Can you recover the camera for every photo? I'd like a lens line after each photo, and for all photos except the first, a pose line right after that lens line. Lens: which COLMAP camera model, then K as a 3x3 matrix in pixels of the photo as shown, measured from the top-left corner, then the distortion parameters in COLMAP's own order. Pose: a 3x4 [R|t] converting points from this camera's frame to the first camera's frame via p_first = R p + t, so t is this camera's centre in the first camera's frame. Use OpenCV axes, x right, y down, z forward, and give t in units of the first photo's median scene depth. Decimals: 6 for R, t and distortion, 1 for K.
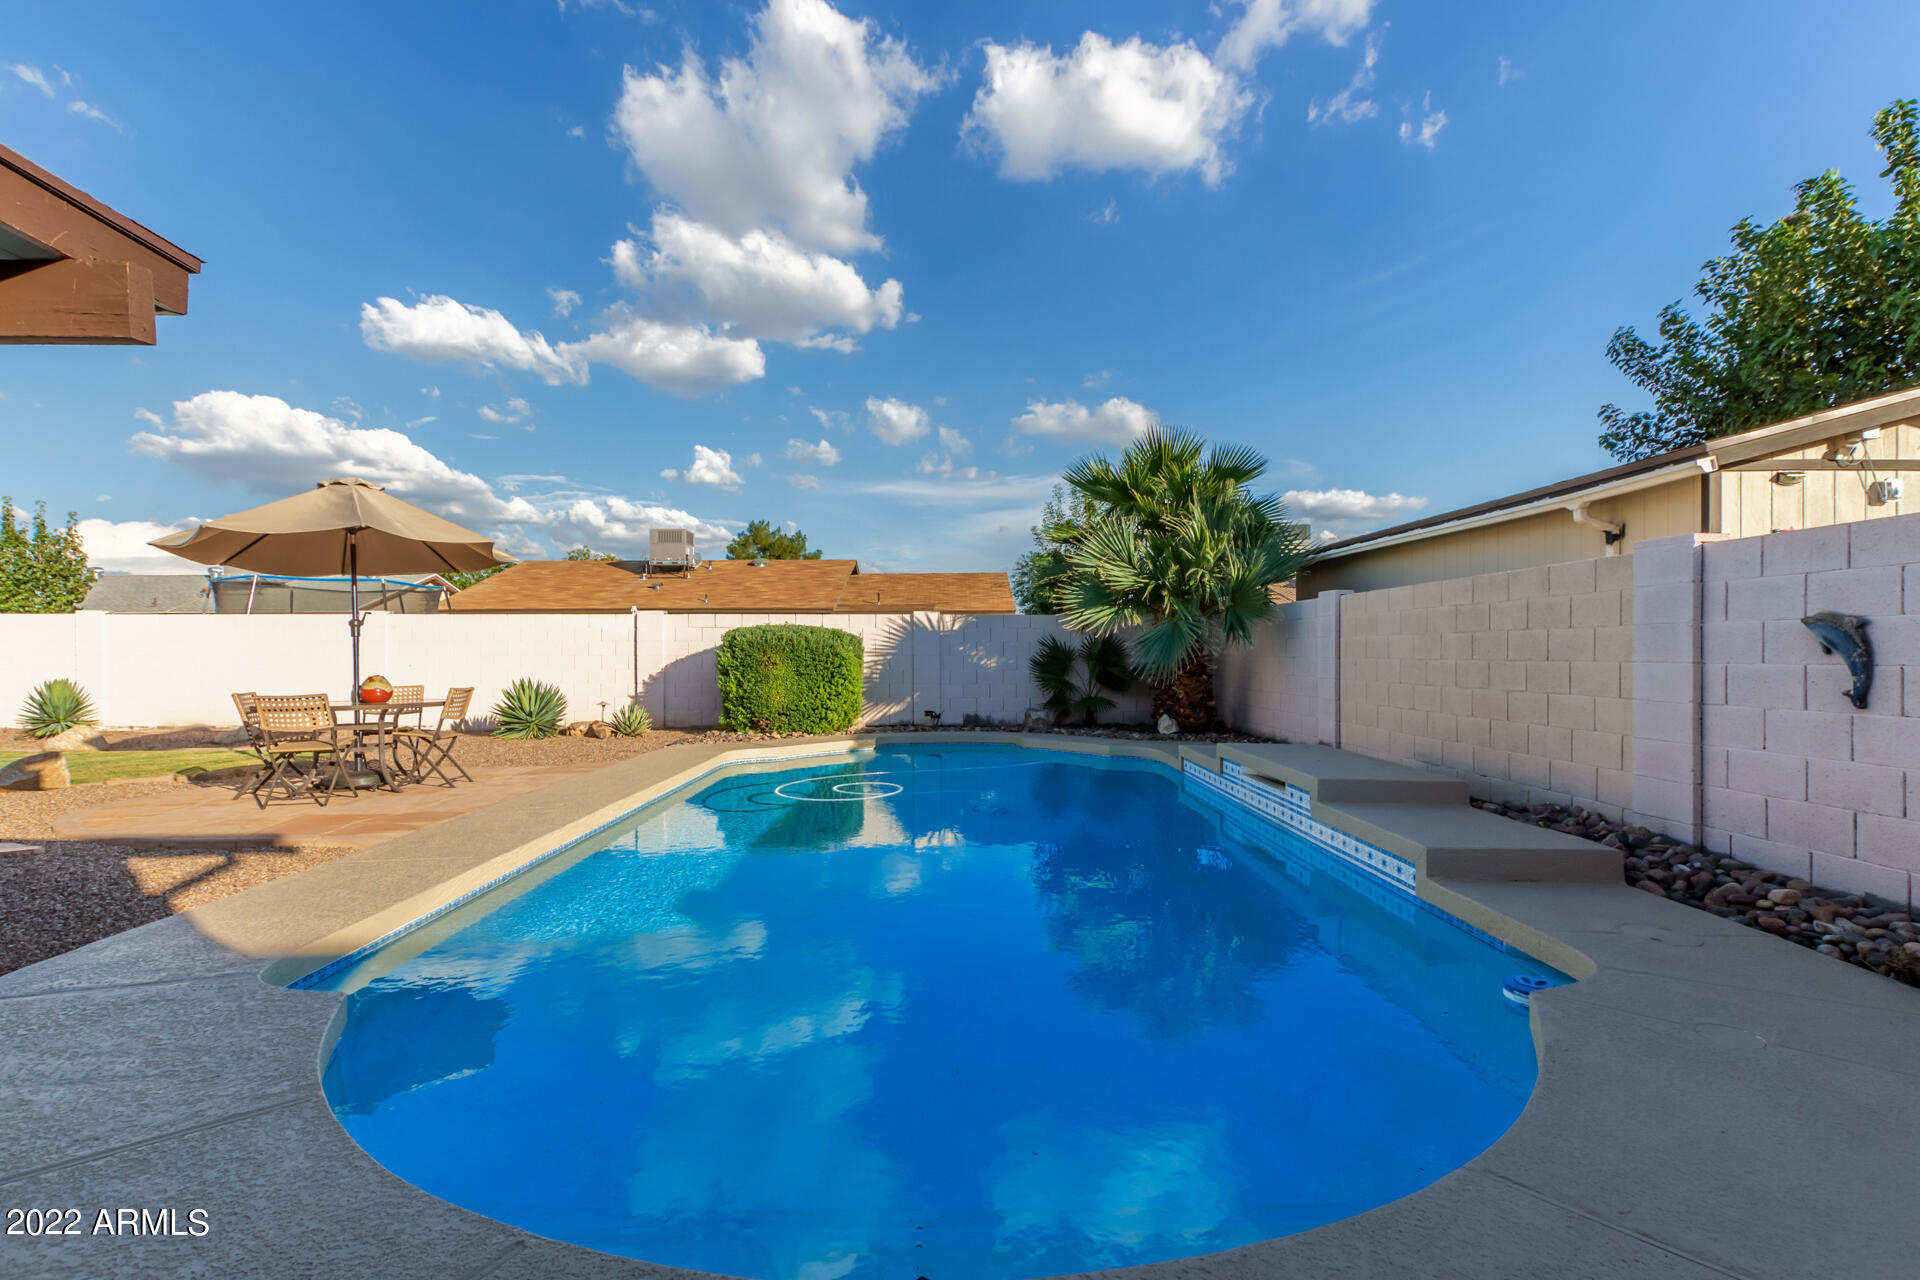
lens RADIAL K [[876.5, 0, 957.9], [0, 876.5, 669.6], [0, 0, 1]] dist [0.000386, 0.000076]
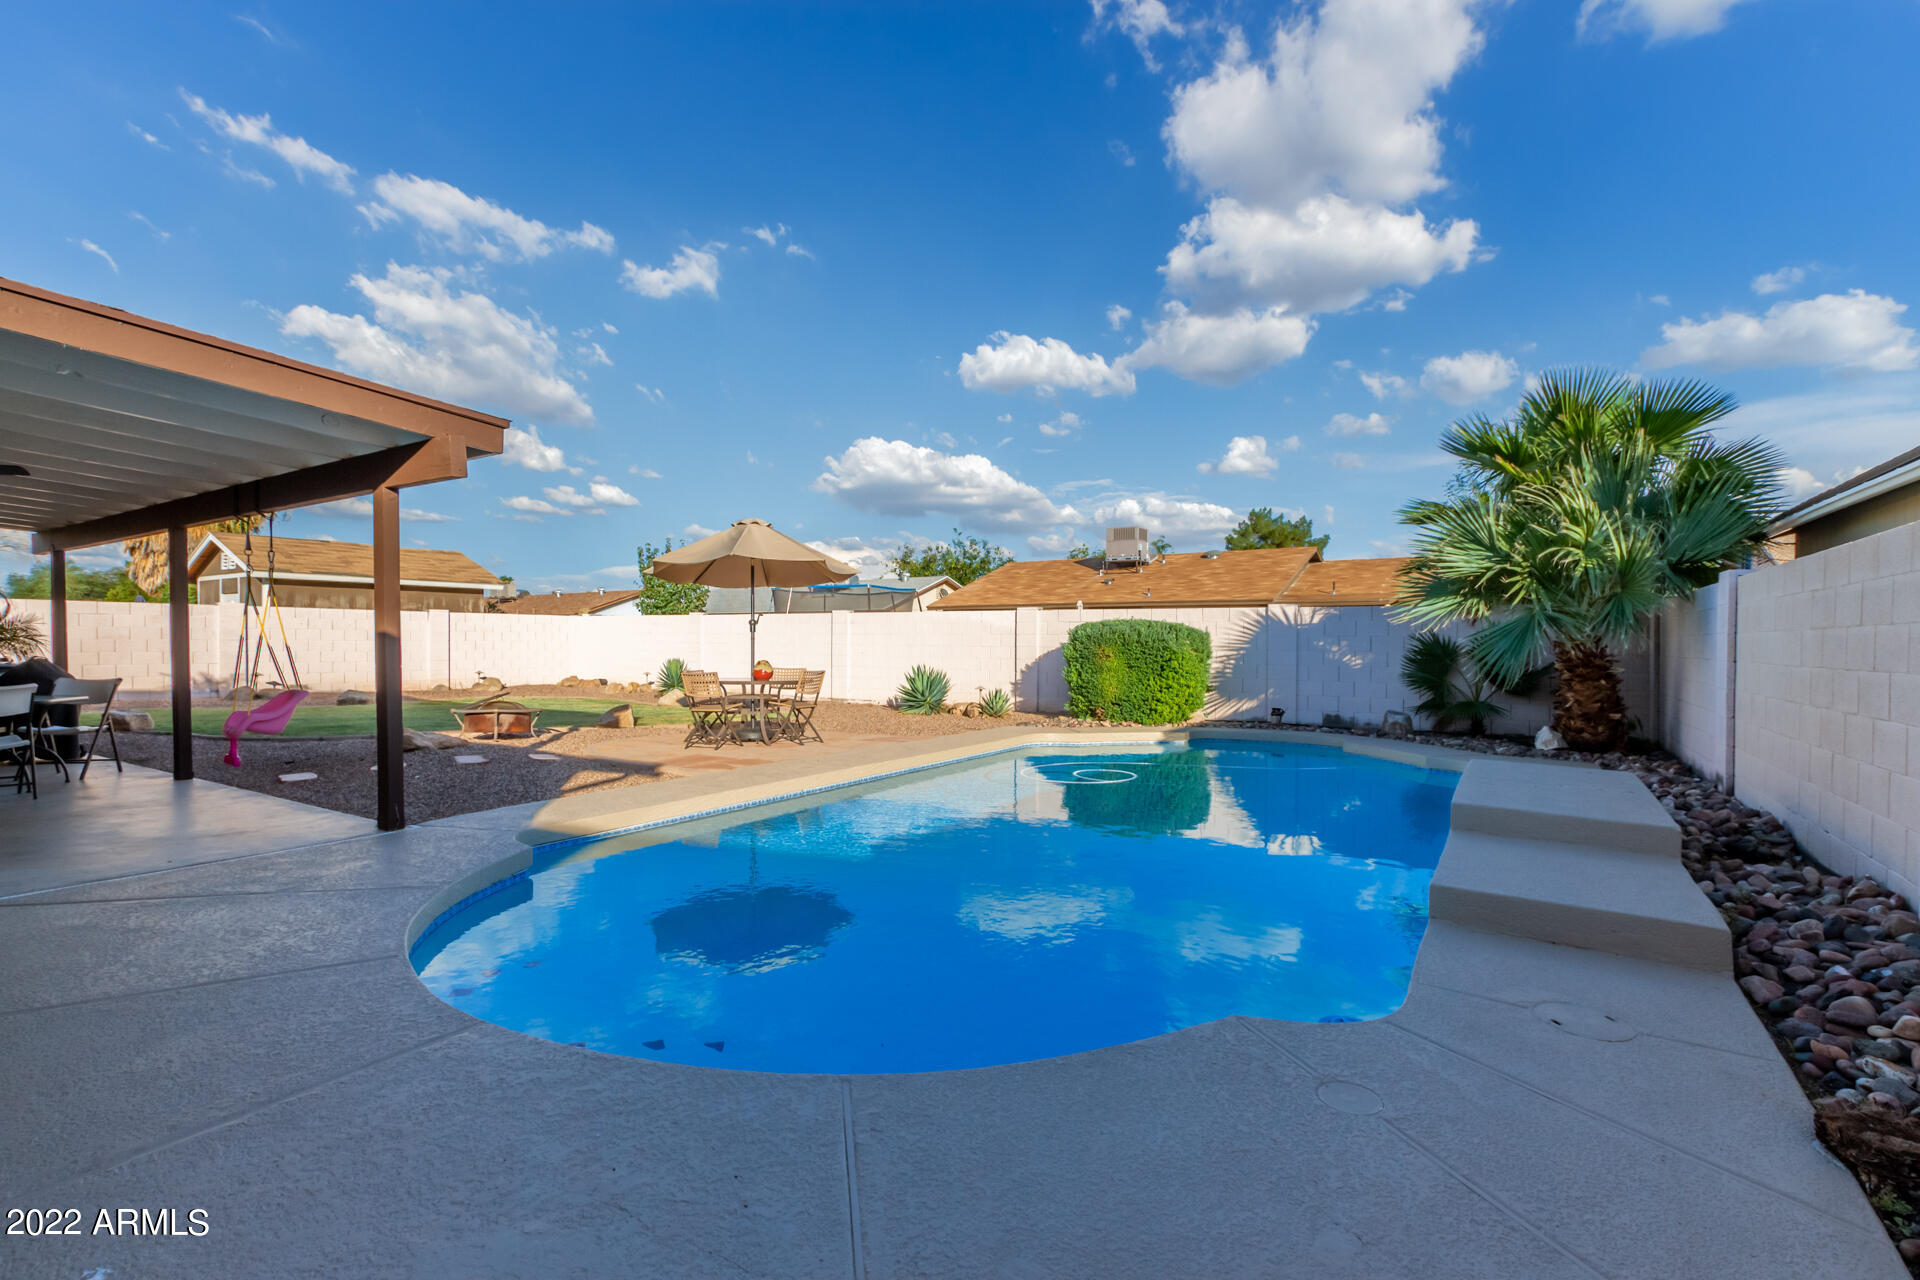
lens RADIAL K [[878.8, 0, 956.4], [0, 878.8, 644.9], [0, 0, 1]] dist [0.000851, 0.000694]
pose [[0.830781, 0.009823, -0.556513, 0.225330], [-0.019472, 0.999745, -0.011423, -0.004552], [0.556259, 0.020327, 0.830760, 0.009344]]
